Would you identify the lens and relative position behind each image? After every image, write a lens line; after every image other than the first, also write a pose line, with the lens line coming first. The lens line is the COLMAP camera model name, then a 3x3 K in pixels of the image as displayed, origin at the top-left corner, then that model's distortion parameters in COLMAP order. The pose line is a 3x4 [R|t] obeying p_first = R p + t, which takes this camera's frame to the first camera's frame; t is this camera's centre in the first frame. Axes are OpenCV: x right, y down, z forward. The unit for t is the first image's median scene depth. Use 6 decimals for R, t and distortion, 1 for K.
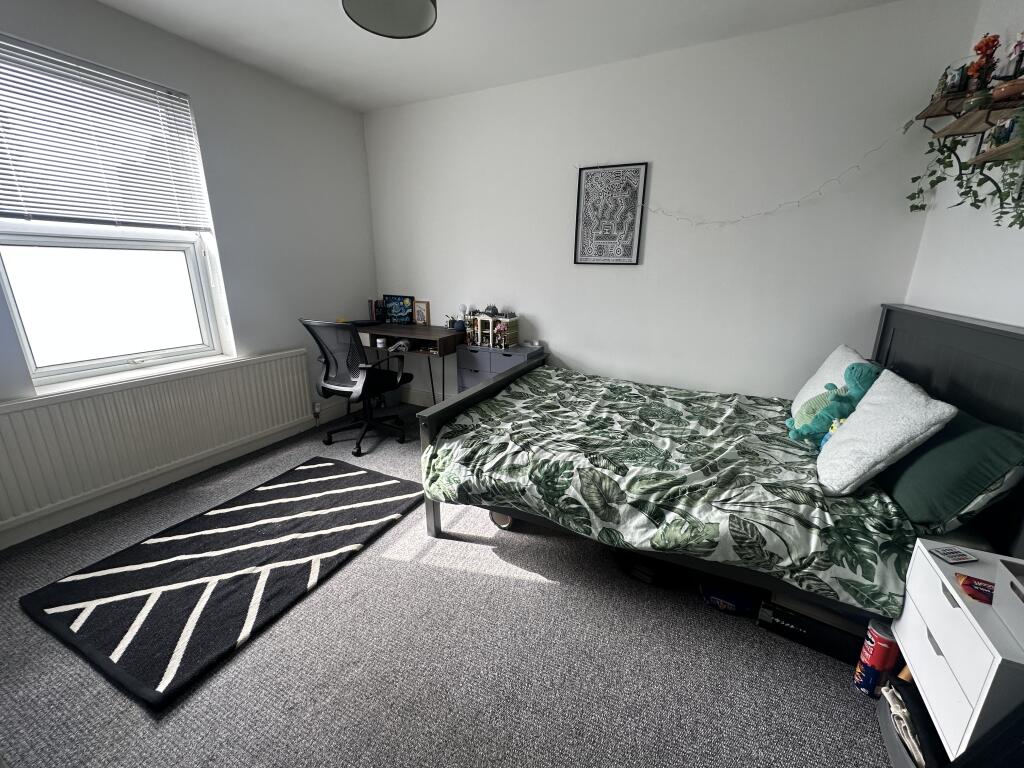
lens RADIAL K [[408.7, 0, 510.3], [0, 408.7, 381.5], [0, 0, 1]] dist [-0.002079, 0.000506]
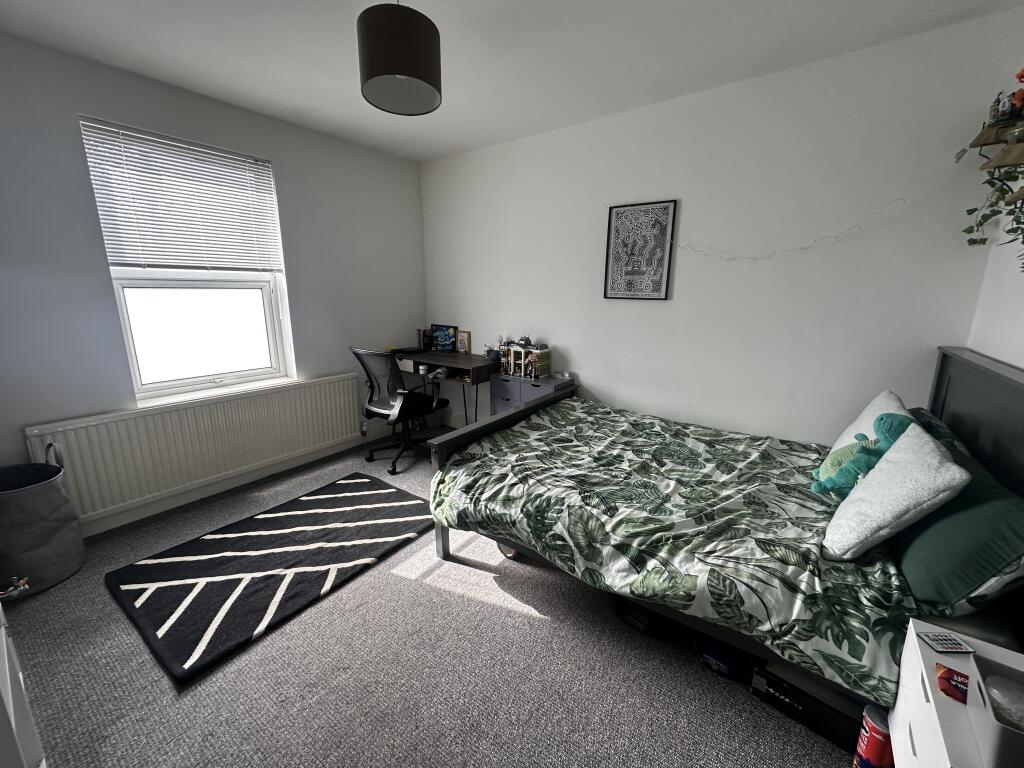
lens RADIAL K [[408.7, 0, 511.1], [0, 408.7, 380.8], [0, 0, 1]] dist [-0.002079, 0.000506]
pose [[0.985490, 0.034045, -0.166284, 0.171893], [-0.043211, 0.997721, -0.051818, -0.034764], [0.164141, 0.058251, 0.984715, -0.039377]]
